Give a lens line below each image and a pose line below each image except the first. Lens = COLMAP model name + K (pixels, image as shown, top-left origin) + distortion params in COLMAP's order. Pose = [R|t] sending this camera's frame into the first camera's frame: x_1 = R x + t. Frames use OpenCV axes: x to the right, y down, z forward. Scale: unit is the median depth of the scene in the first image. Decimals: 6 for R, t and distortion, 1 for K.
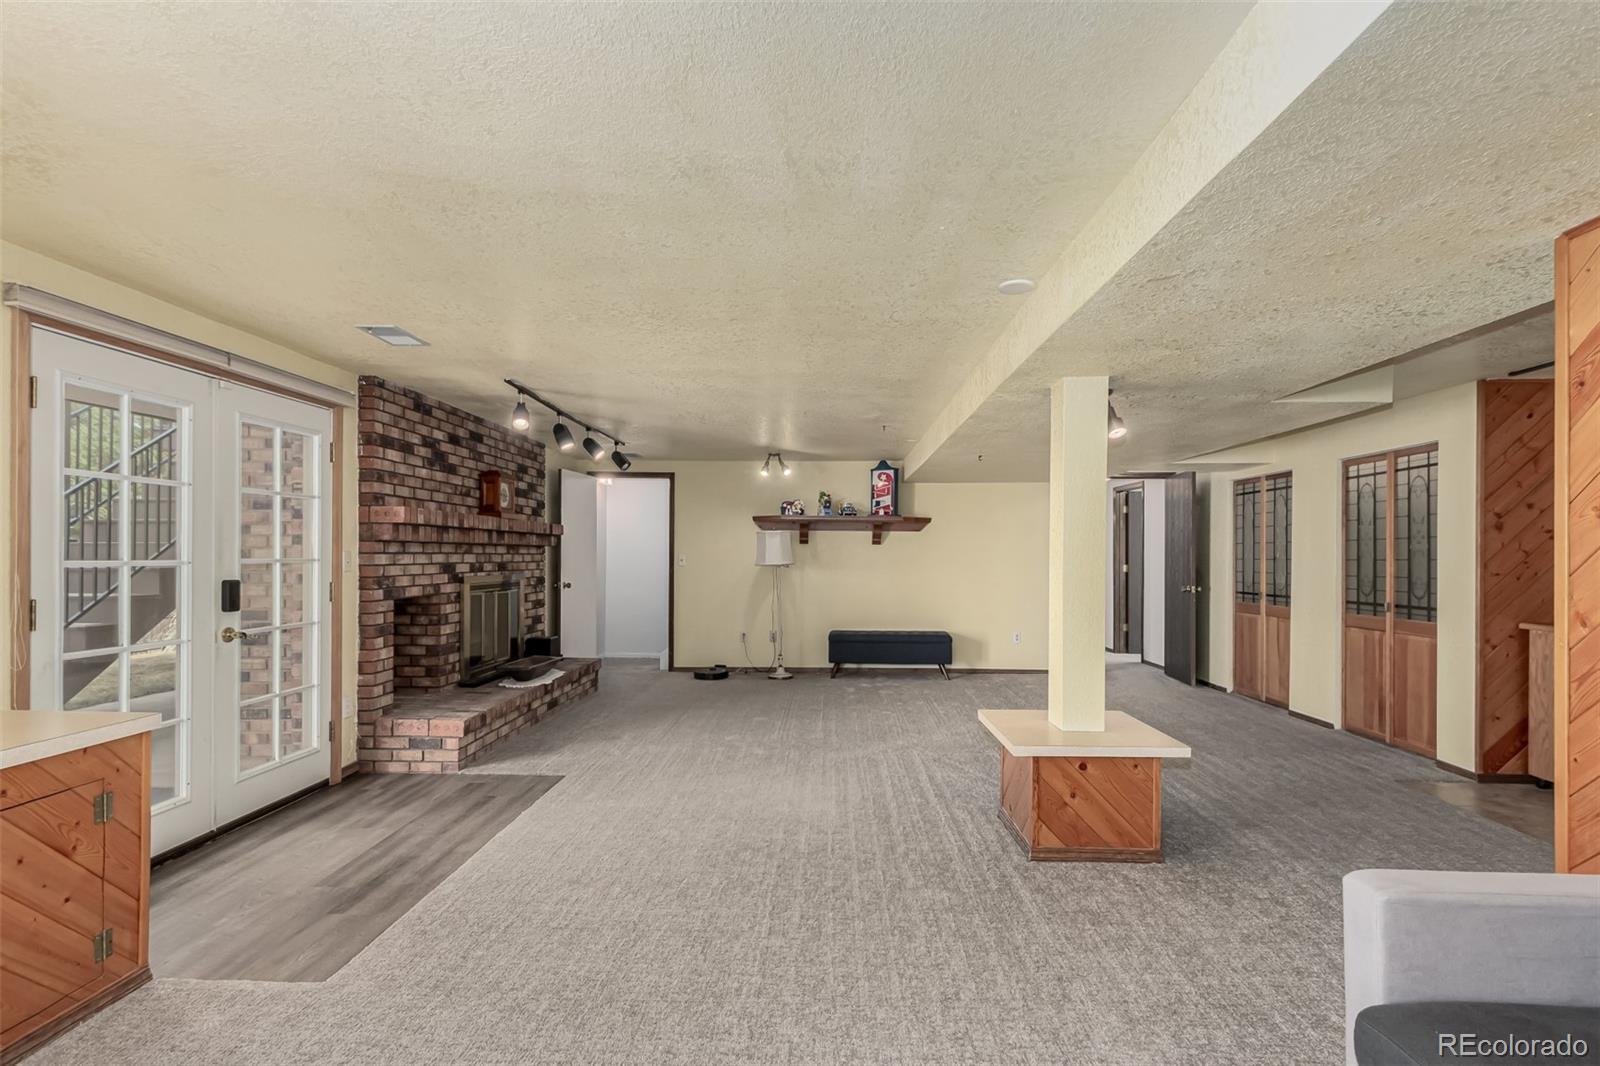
lens RADIAL K [[737.5, 0, 807.0], [0, 737.5, 553.2], [0, 0, 1]] dist [0.003203, 0.001641]
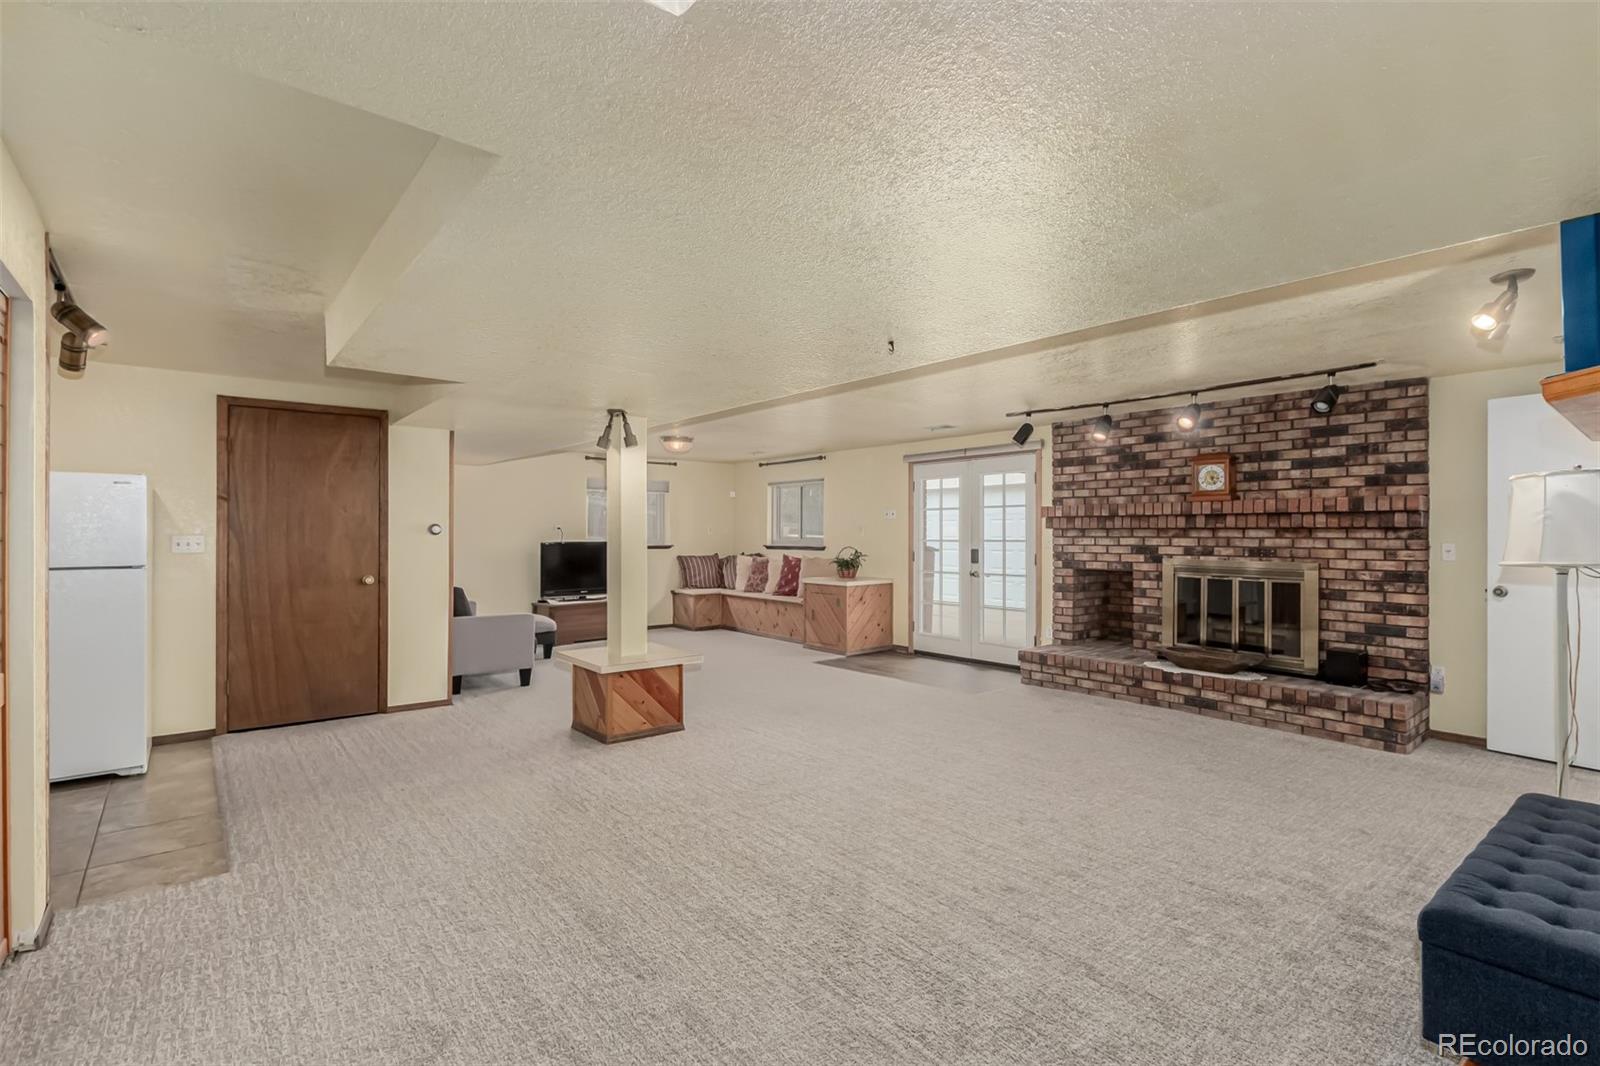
lens RADIAL K [[737.5, 0, 805.1], [0, 737.5, 529.9], [0, 0, 1]] dist [0.003203, 0.001641]
pose [[-0.748196, -0.010337, -0.663397, 0.758468], [-0.004232, 0.999933, -0.010807, 0.003902], [0.663464, -0.005279, -0.748190, 1.650493]]
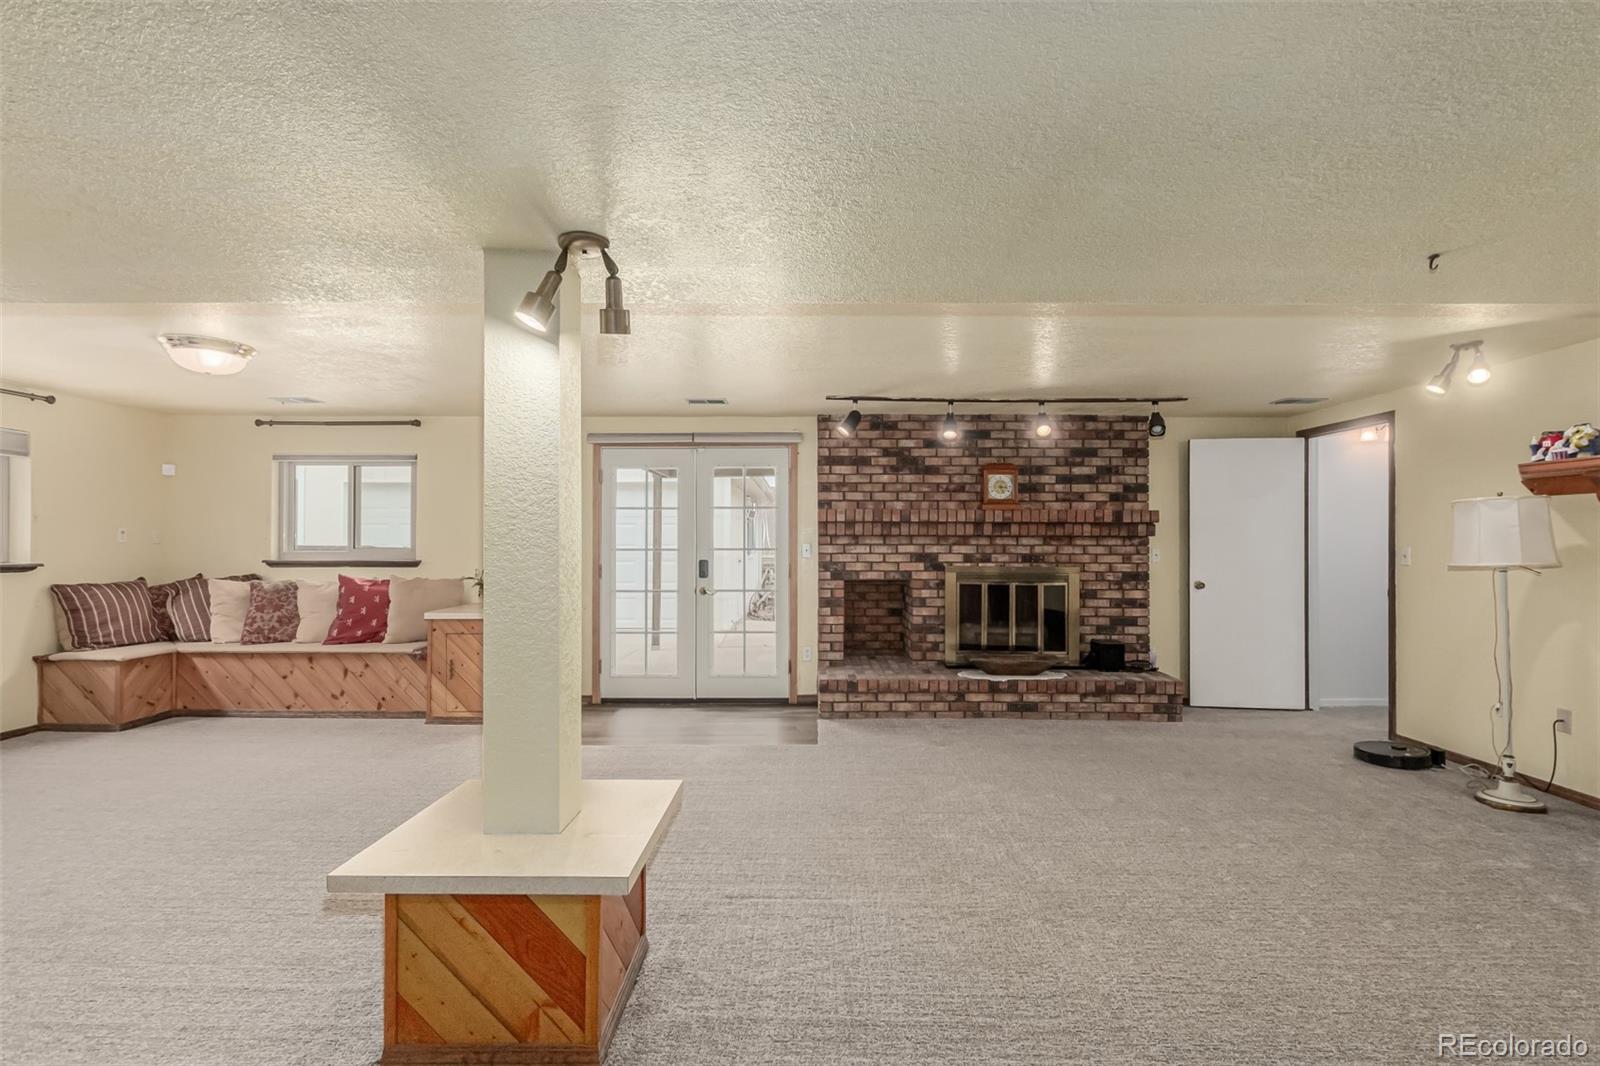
lens RADIAL K [[737.5, 0, 803.2], [0, 737.5, 535.3], [0, 0, 1]] dist [0.003203, 0.001641]
pose [[0.022324, -0.014528, -0.999645, 0.702064], [0.000667, 0.999894, -0.014517, 0.002189], [0.999751, -0.000342, 0.022331, 0.854702]]
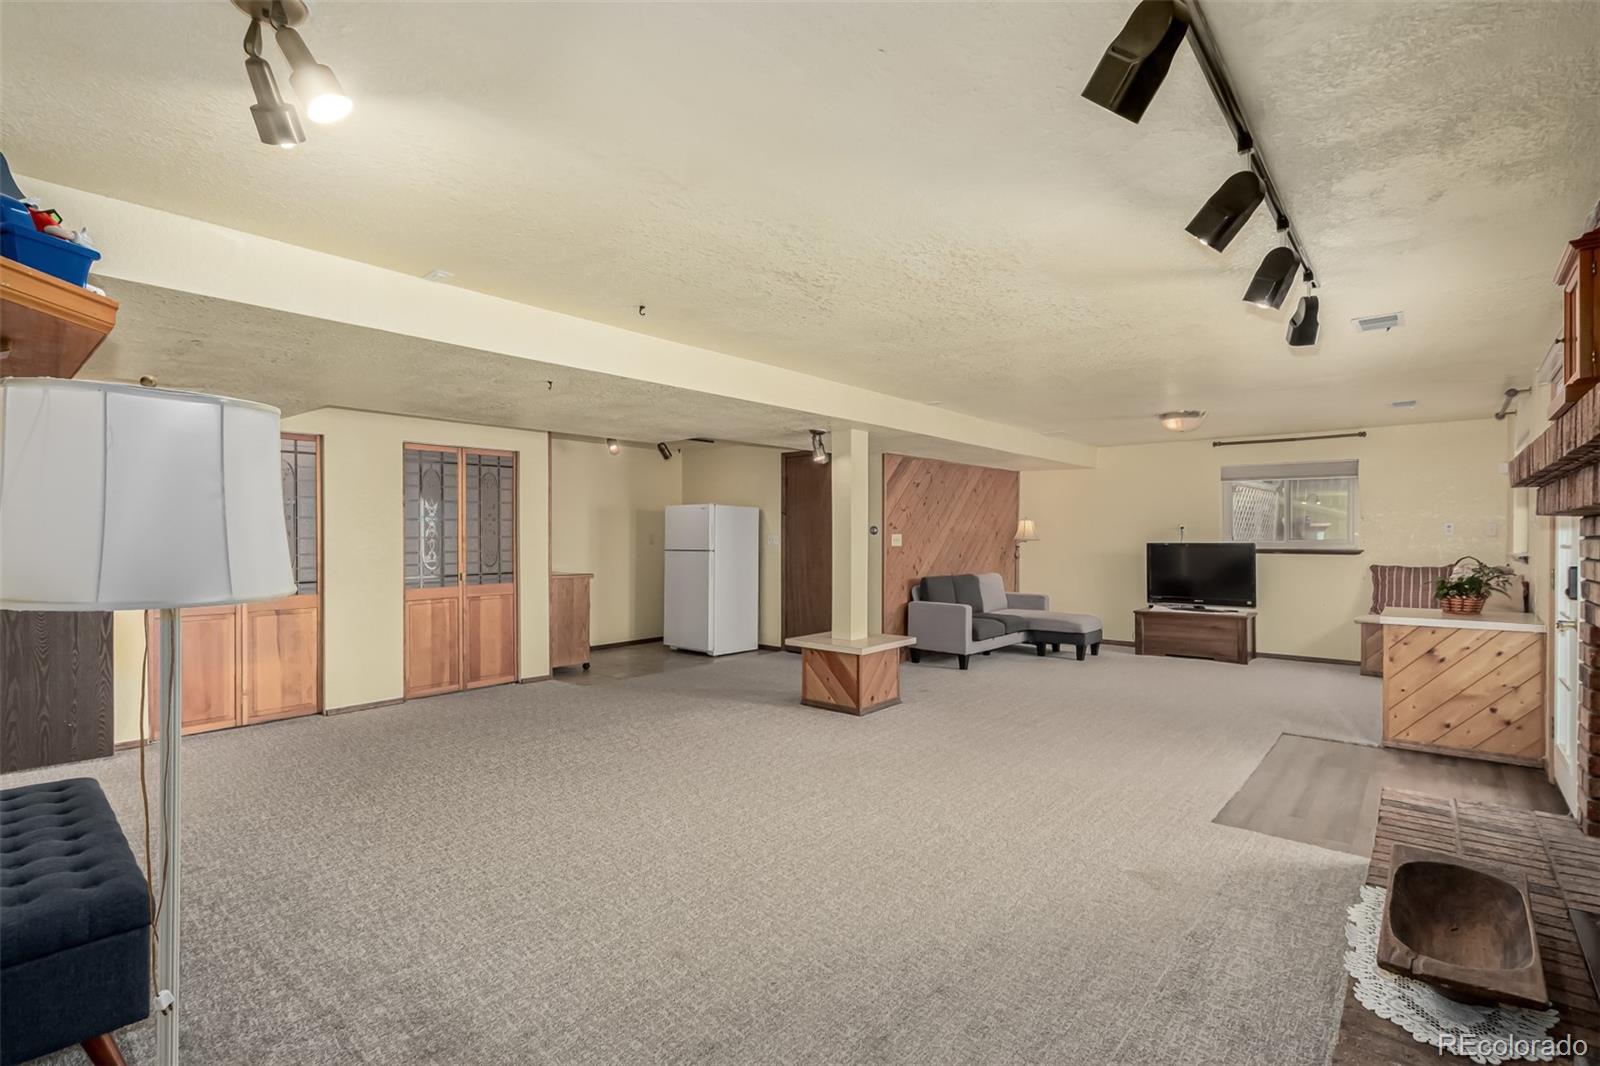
lens RADIAL K [[737.5, 0, 811.4], [0, 737.5, 538.2], [0, 0, 1]] dist [0.003203, 0.001641]
pose [[-0.782758, -0.007633, 0.622279, -0.429900], [-0.005464, 0.999971, 0.005392, 0.001082], [-0.622302, 0.000821, -0.782777, 1.675828]]
